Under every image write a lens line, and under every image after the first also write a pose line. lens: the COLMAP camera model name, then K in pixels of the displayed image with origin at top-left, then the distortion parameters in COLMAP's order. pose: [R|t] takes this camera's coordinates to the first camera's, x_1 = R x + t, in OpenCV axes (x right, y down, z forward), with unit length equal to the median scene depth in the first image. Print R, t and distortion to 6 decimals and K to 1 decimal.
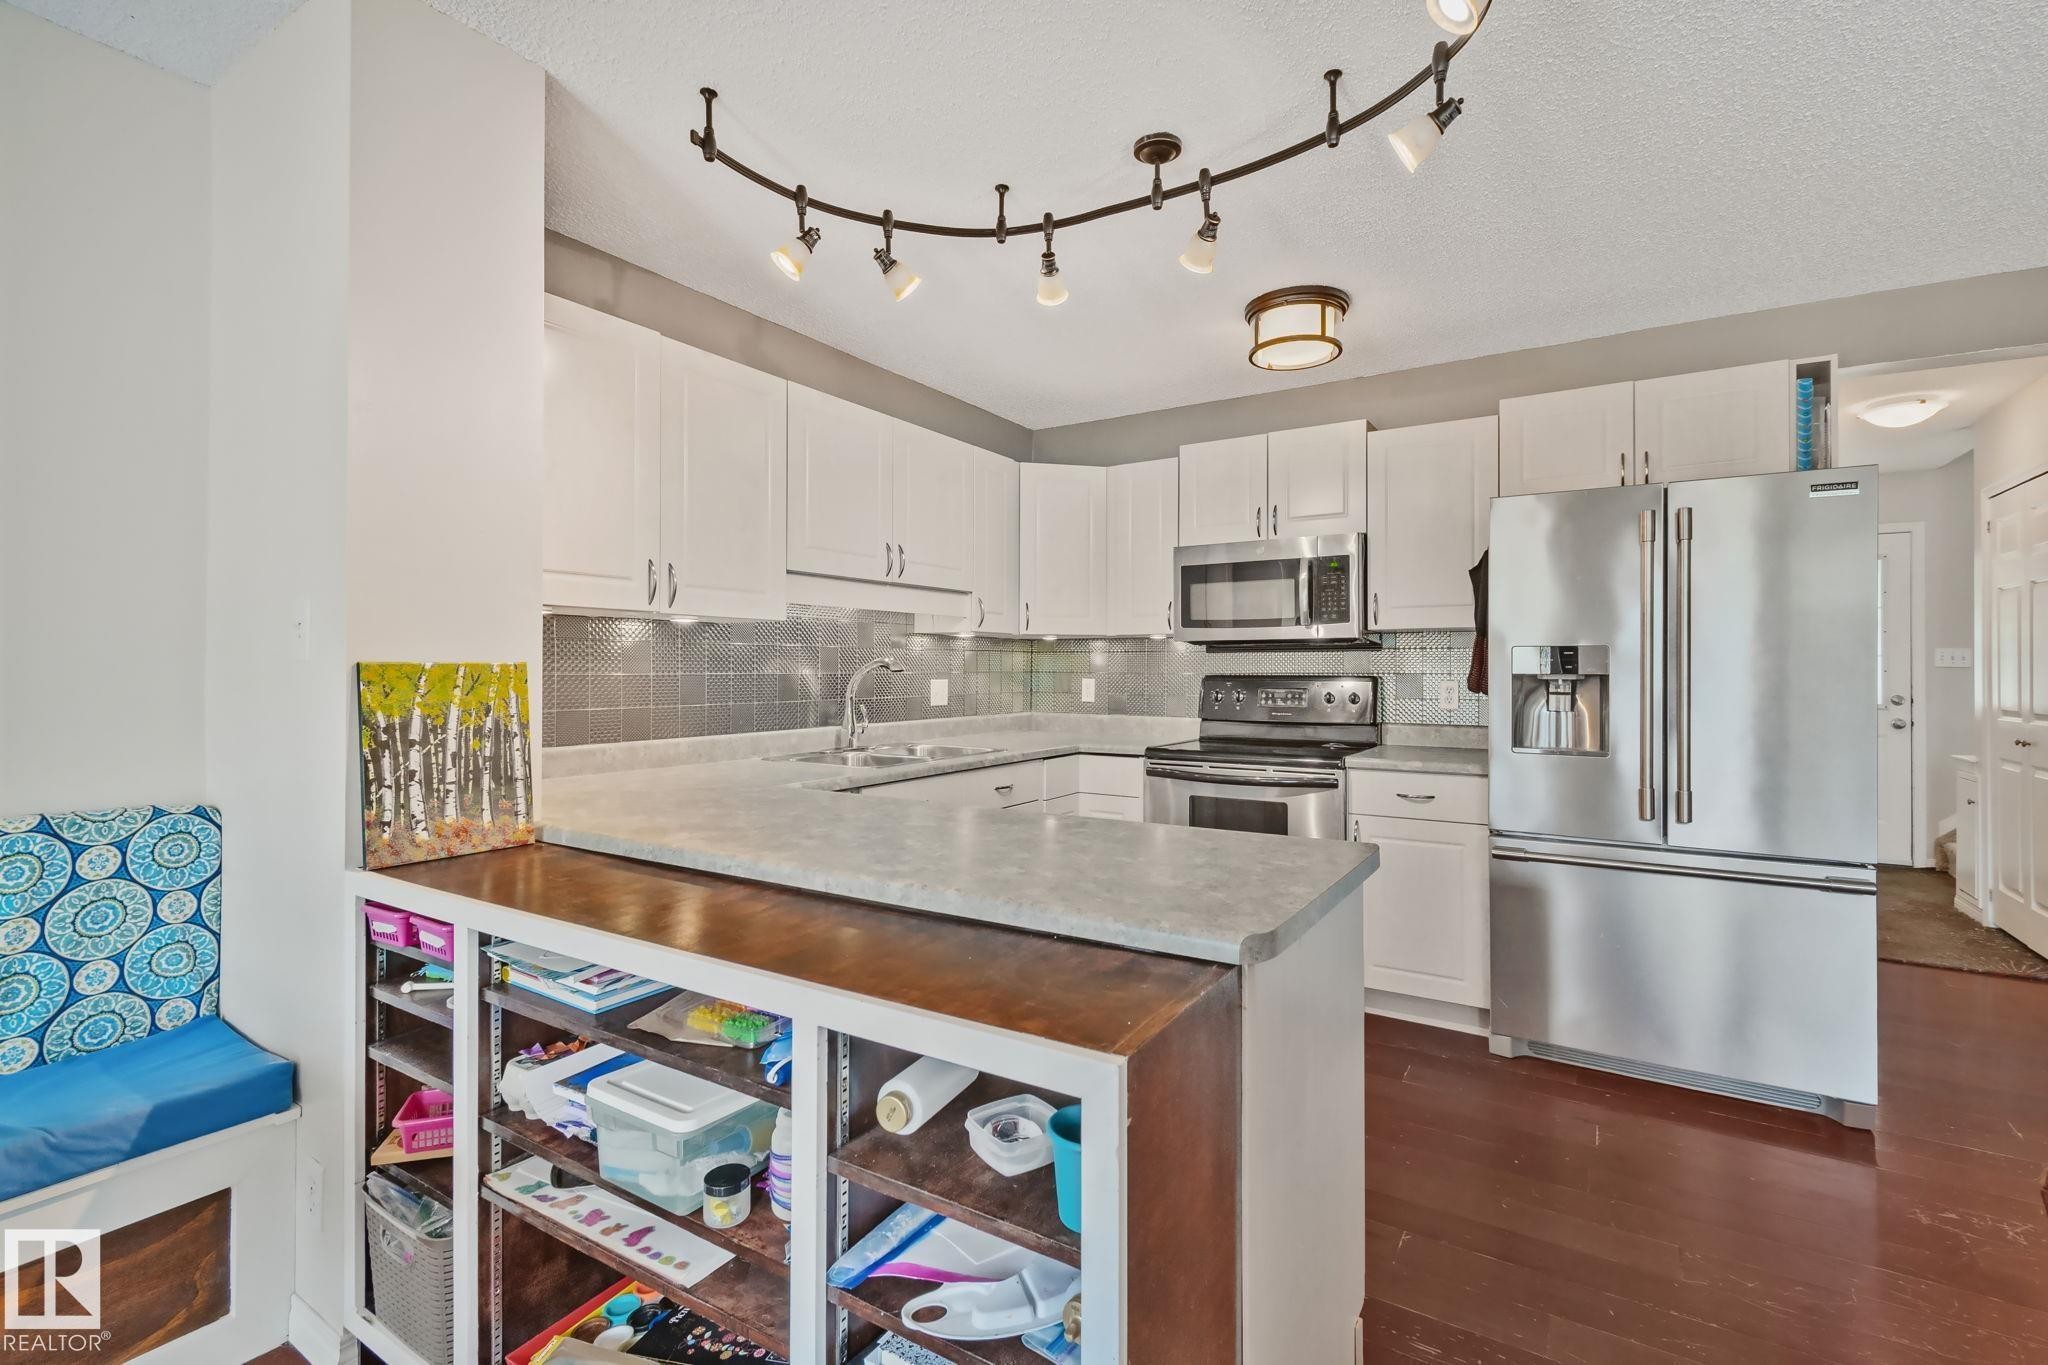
lens RADIAL K [[916.8, 0, 1030.6], [0, 916.8, 664.4], [0, 0, 1]] dist [-0.001508, -0.002685]
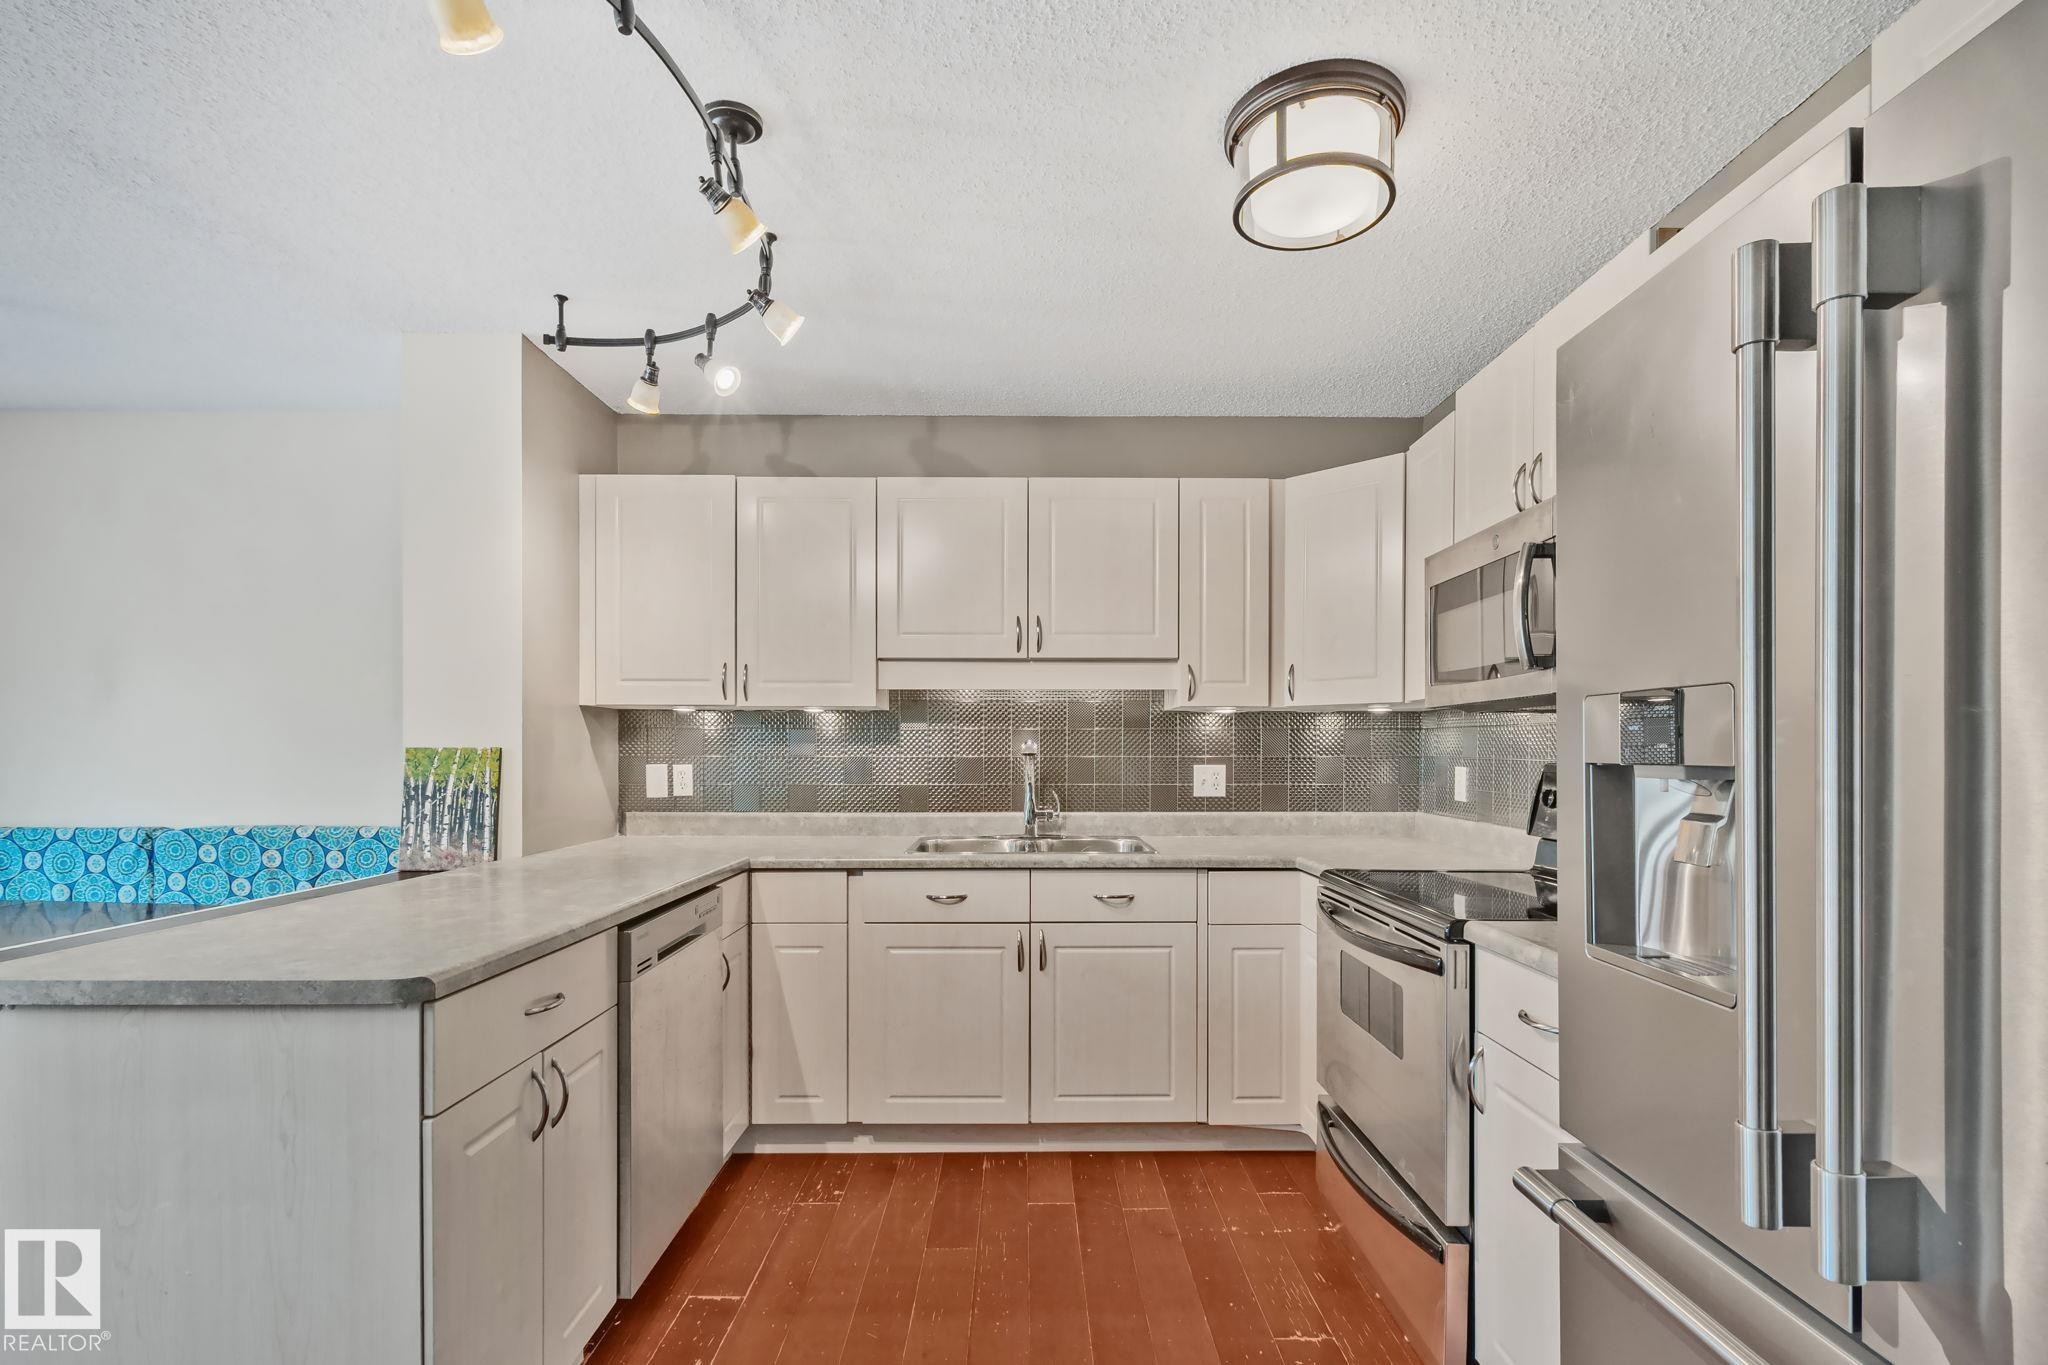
lens RADIAL K [[916.8, 0, 1000.4], [0, 916.8, 752.5], [0, 0, 1]] dist [-0.001508, -0.002685]
pose [[0.543220, -0.001508, -0.839589, 1.165227], [0.003794, 0.999993, 0.000658, 0.008709], [0.839582, -0.003543, 0.543222, 0.914756]]
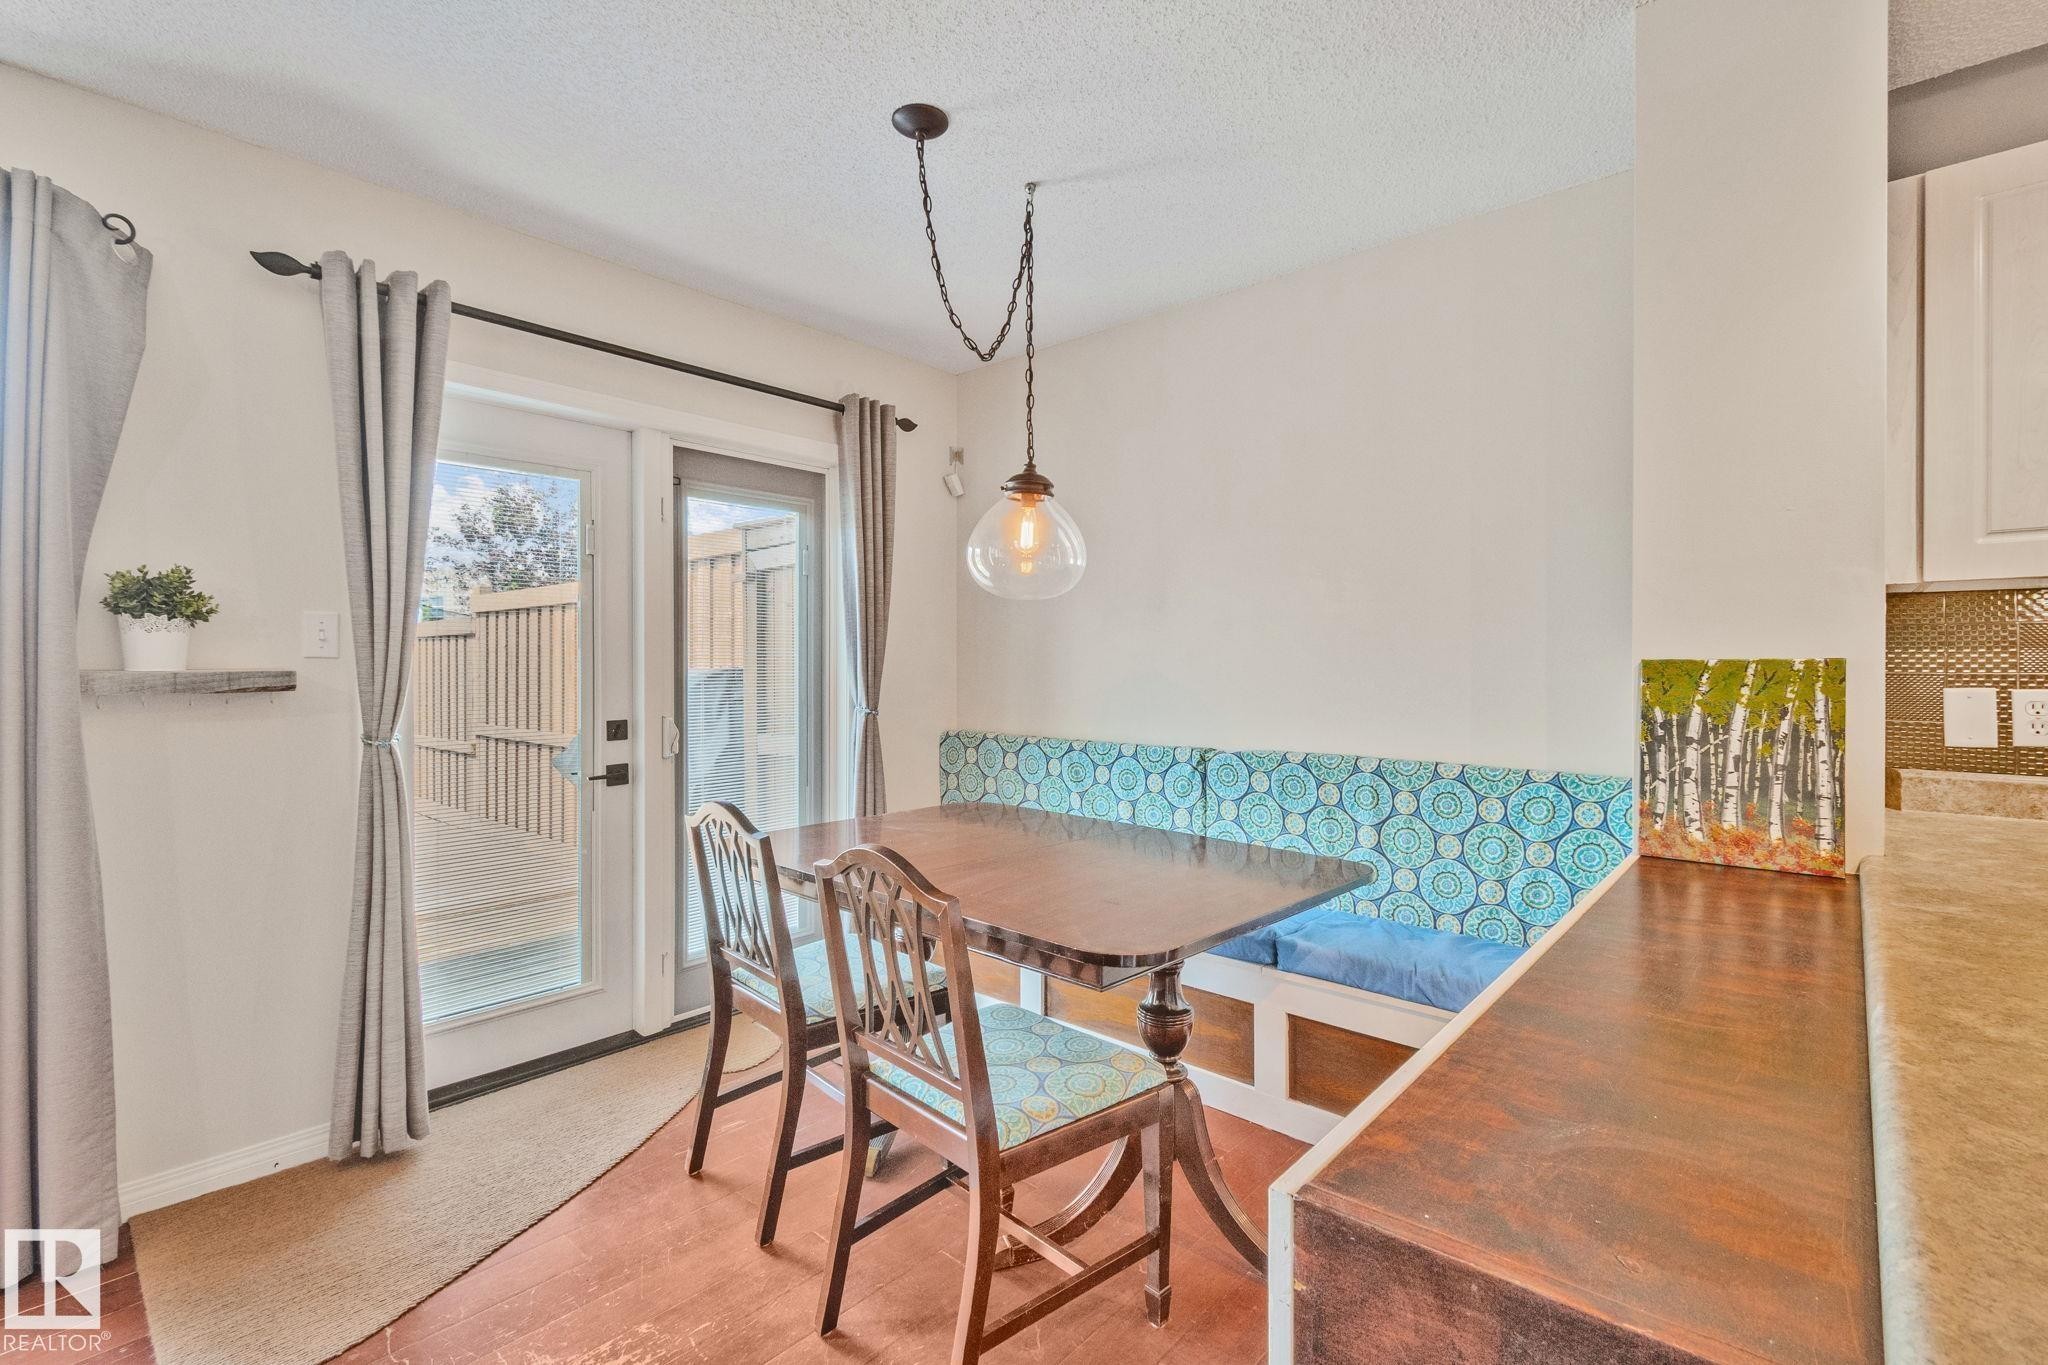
lens RADIAL K [[916.8, 0, 1022.9], [0, 916.8, 665.4], [0, 0, 1]] dist [-0.001508, -0.002685]
pose [[-0.167366, -0.000887, -0.985894, 0.403168], [0.003885, 0.999991, -0.001559, 0.002751], [0.985887, -0.004091, -0.167361, 0.425062]]
